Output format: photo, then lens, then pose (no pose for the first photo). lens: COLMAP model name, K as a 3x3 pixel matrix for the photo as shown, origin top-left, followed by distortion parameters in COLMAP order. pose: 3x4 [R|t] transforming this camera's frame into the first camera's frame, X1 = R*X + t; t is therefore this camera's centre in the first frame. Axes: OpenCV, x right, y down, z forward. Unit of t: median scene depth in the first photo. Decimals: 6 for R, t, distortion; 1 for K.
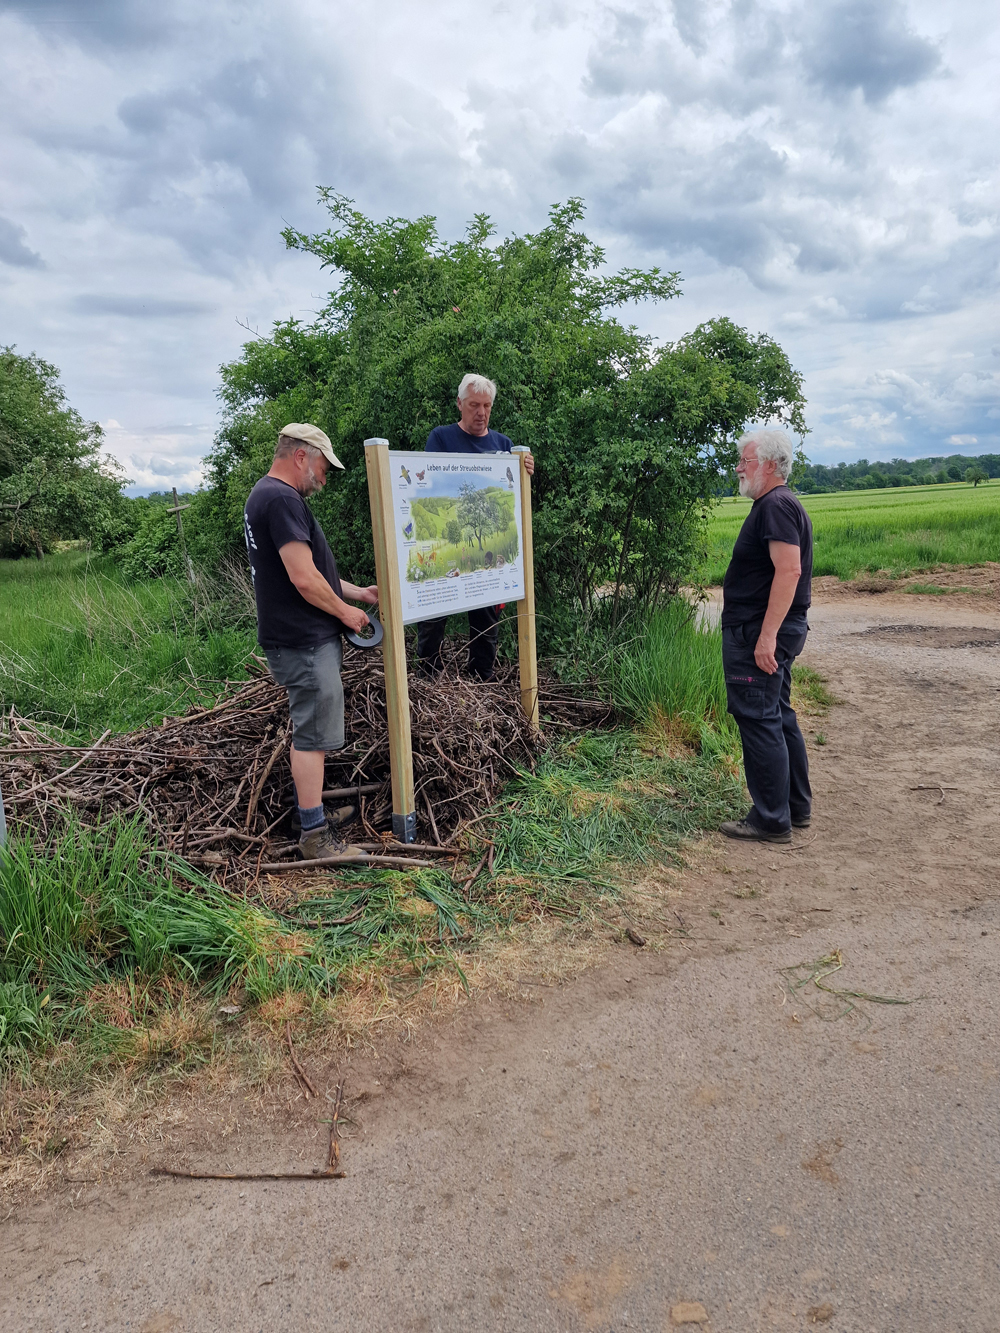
lens RADIAL K [[900.0, 0, 503.0], [0, 900.0, 675.7], [0, 0, 1]] dist [0.086616, -0.077275]
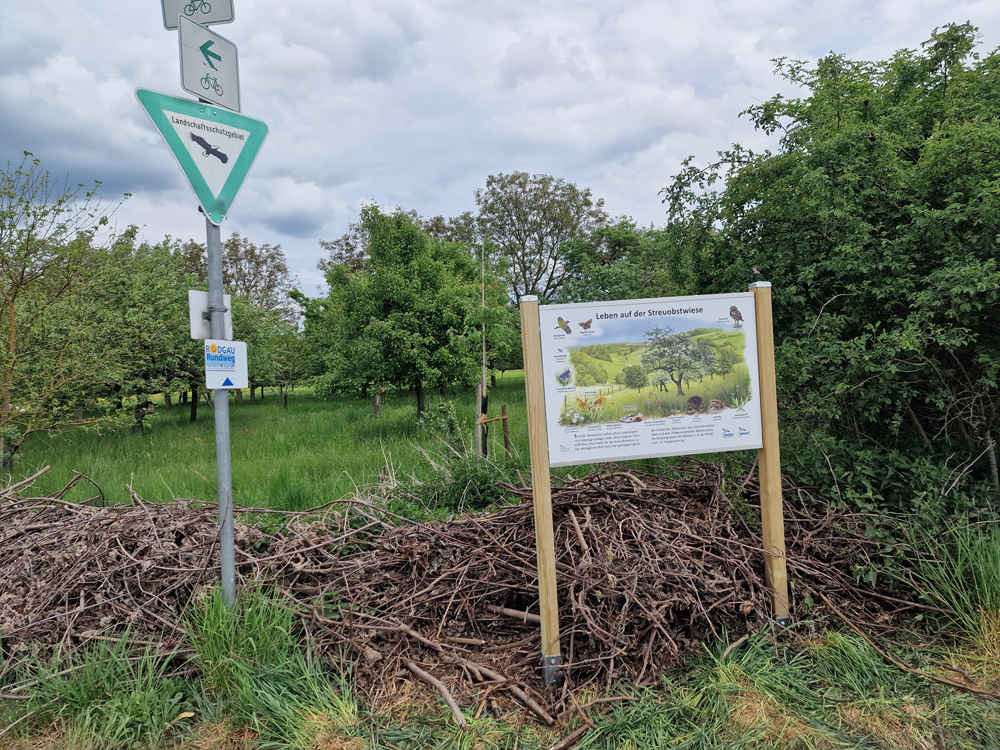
lens RADIAL K [[675.2, 0, 500.9], [0, 675.2, 380.5], [0, 0, 1]] dist [0.086616, -0.077275]
pose [[0.669957, 0.029450, -0.741815, 0.402668], [-0.102469, 0.993317, -0.053108, -0.102183], [0.735294, 0.111593, 0.668498, 0.400149]]
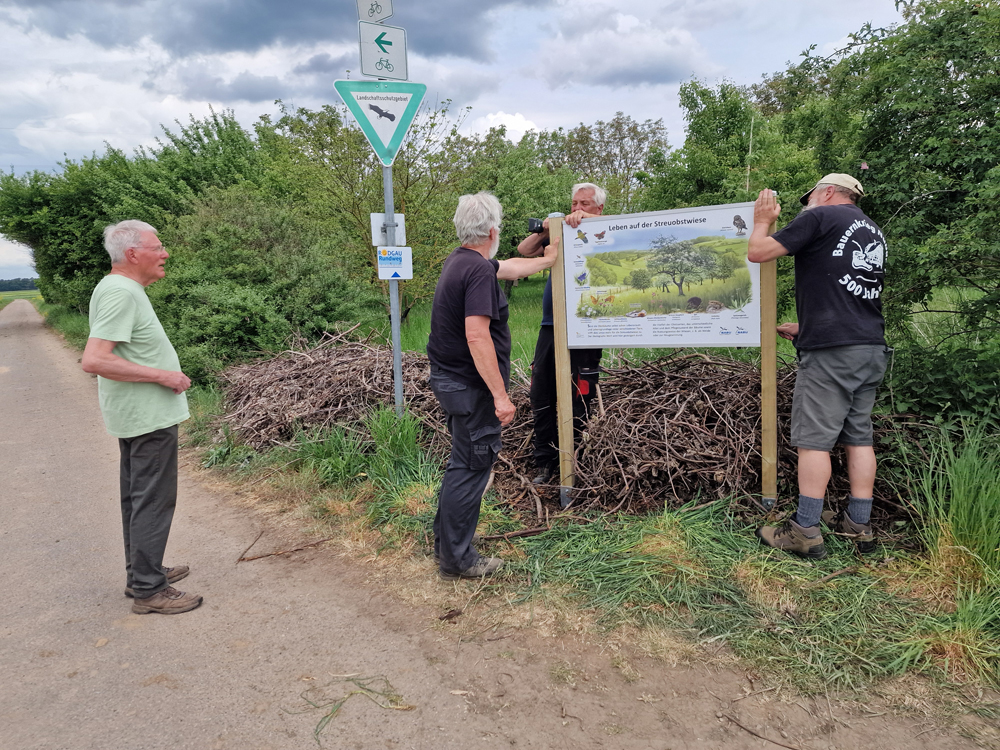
lens RADIAL K [[675.2, 0, 490.2], [0, 675.2, 367.3], [0, 0, 1]] dist [0.086616, -0.077275]
pose [[0.155191, 0.192595, -0.968929, 0.808069], [-0.123387, 0.976910, 0.174419, -0.179618], [0.980149, 0.092485, 0.175371, 0.669148]]
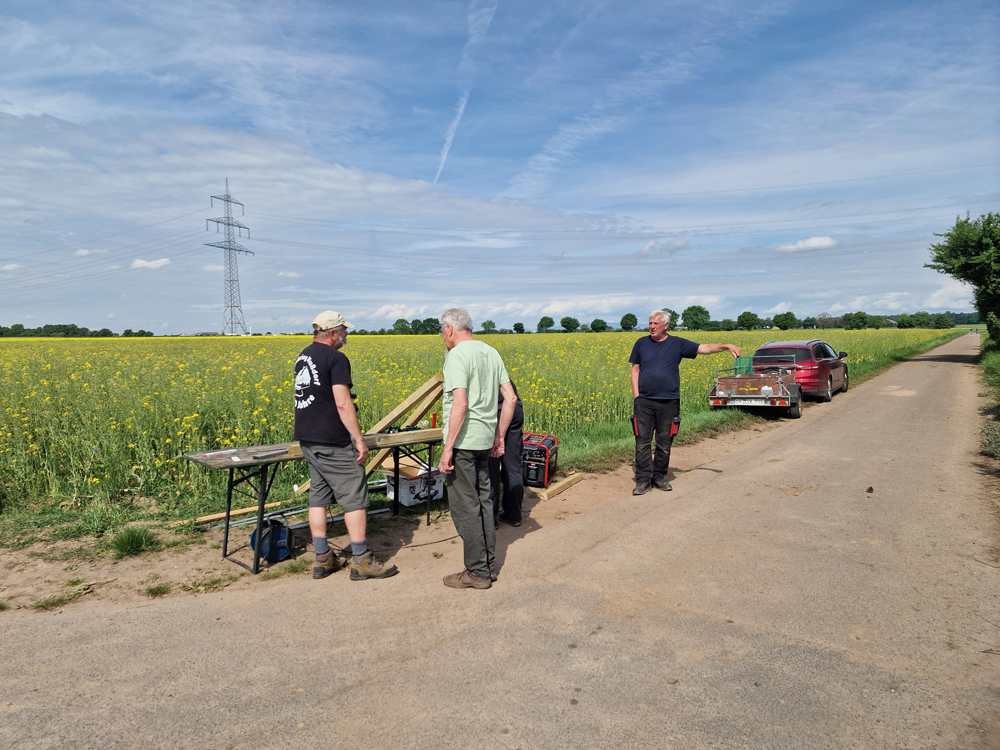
lens RADIAL K [[675.2, 0, 501.3], [0, 675.2, 370.2], [0, 0, 1]] dist [0.086616, -0.077275]
pose [[-0.862390, 0.096209, -0.497018, 1.192498], [-0.025384, 0.972322, 0.232261, -0.282325], [0.505607, 0.212916, -0.836079, 1.047156]]
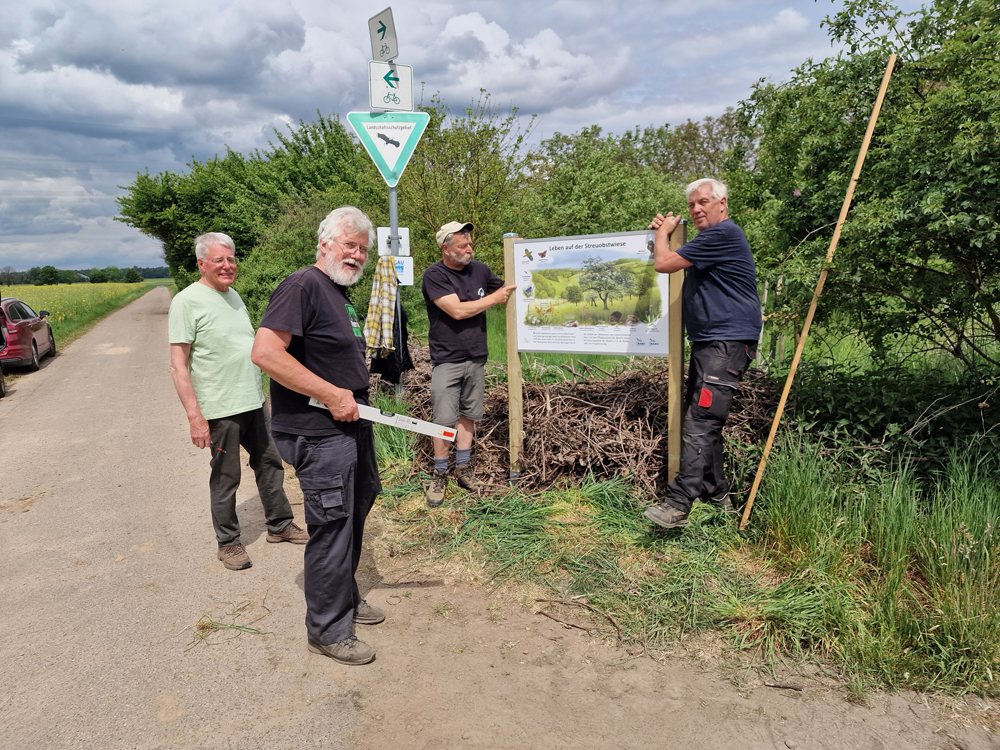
lens RADIAL K [[675.2, 0, 489.4], [0, 675.2, 383.9], [0, 0, 1]] dist [0.086616, -0.077275]
pose [[-0.001459, 0.222613, -0.974906, 0.978233], [-0.139176, 0.965373, 0.220645, -0.238377], [0.990267, 0.136006, 0.029574, 0.872189]]
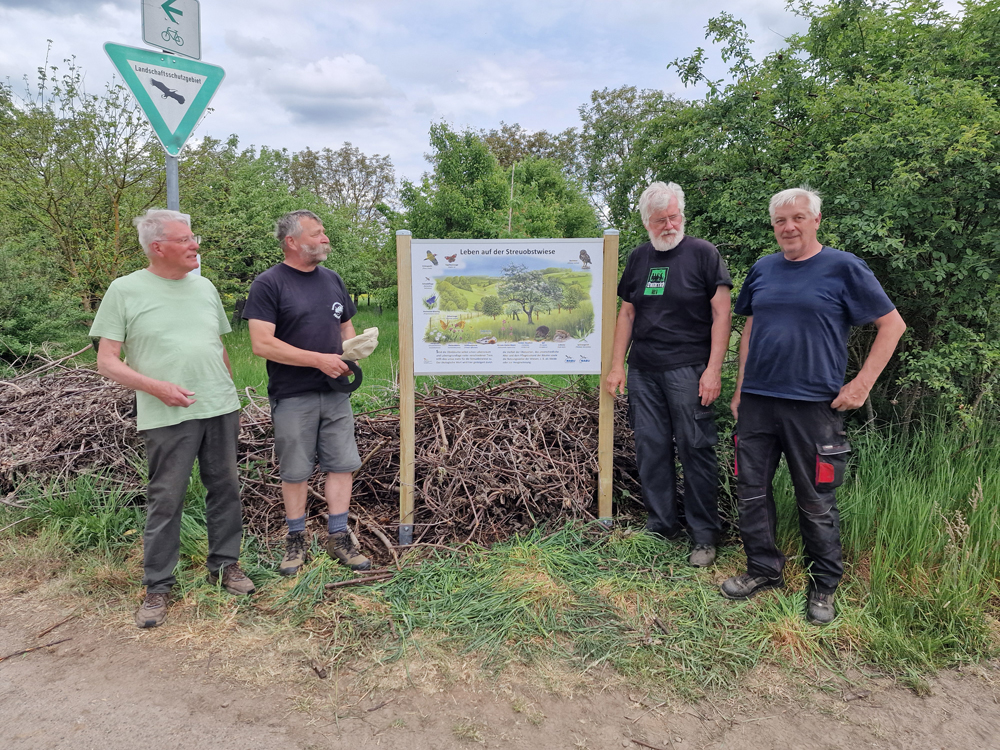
lens RADIAL K [[675.2, 0, 509.5], [0, 675.2, 374.0], [0, 0, 1]] dist [0.086616, -0.077275]
pose [[0.548581, 0.160077, -0.820630, 0.700860], [-0.176419, 0.981564, 0.073536, -0.142878], [0.817273, 0.104435, 0.566708, 0.536744]]
